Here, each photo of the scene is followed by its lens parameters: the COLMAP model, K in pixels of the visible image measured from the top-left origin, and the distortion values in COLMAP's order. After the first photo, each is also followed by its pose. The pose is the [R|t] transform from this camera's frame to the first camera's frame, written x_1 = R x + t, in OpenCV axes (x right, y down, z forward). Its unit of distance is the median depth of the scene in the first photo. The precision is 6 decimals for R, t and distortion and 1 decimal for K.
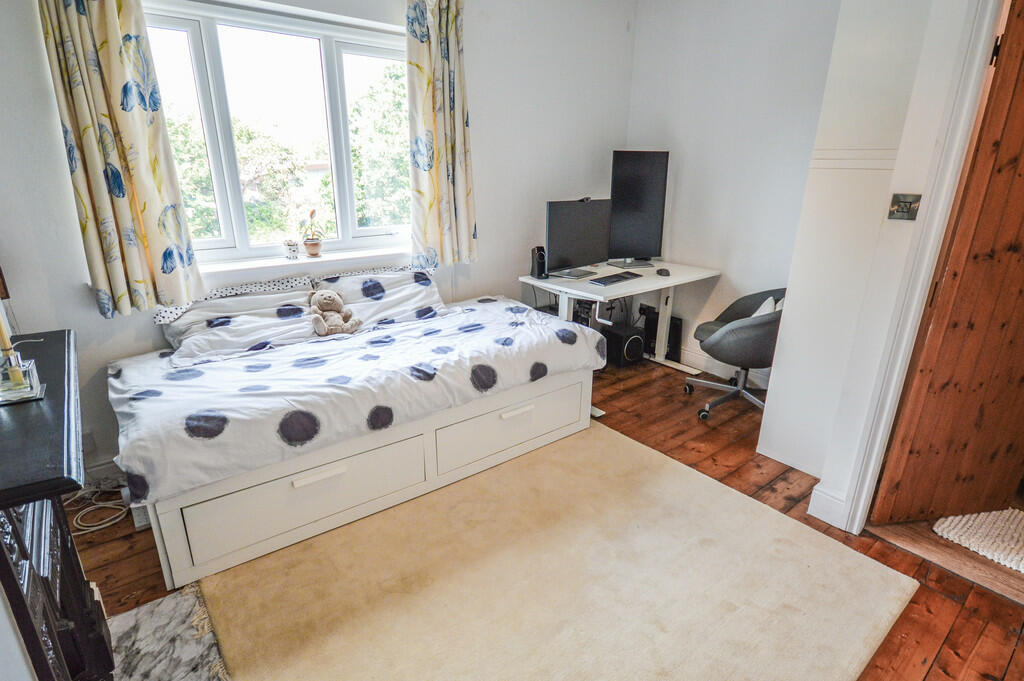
lens RADIAL K [[529.3, 0, 510.3], [0, 529.3, 340.3], [0, 0, 1]] dist [0.001506, -0.003217]
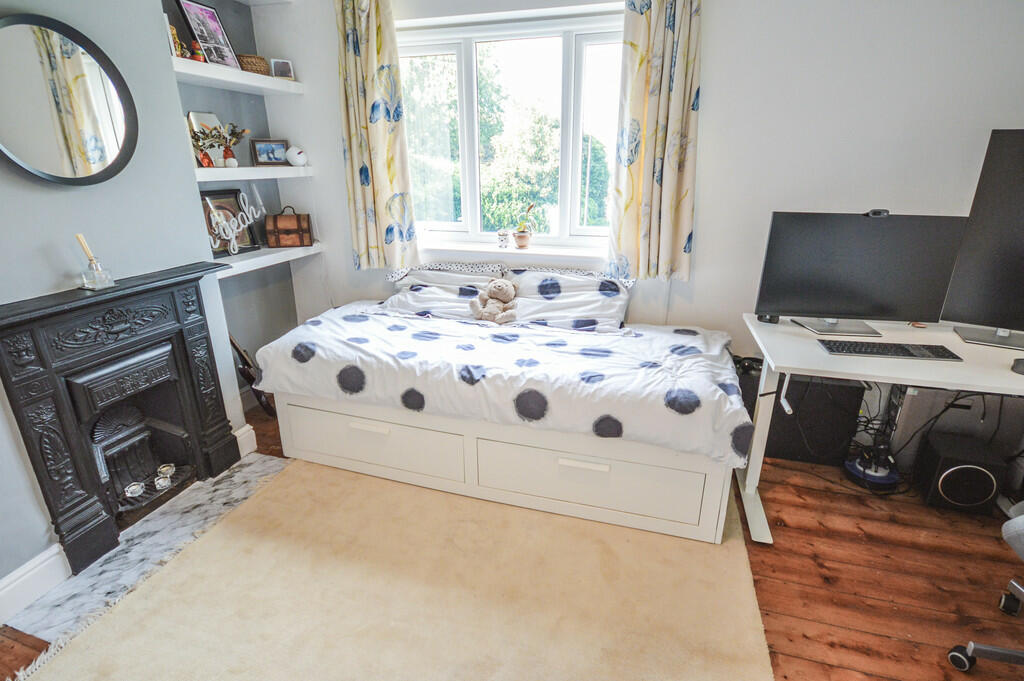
lens RADIAL K [[510.0, 0, 506.5], [0, 510.0, 339.0], [0, 0, 1]] dist [-0.001623, -0.001781]
pose [[0.569575, 0.256076, -0.781031, 0.507982], [-0.253240, 0.958677, 0.129642, -0.121110], [0.781955, 0.123948, 0.610887, 0.416553]]
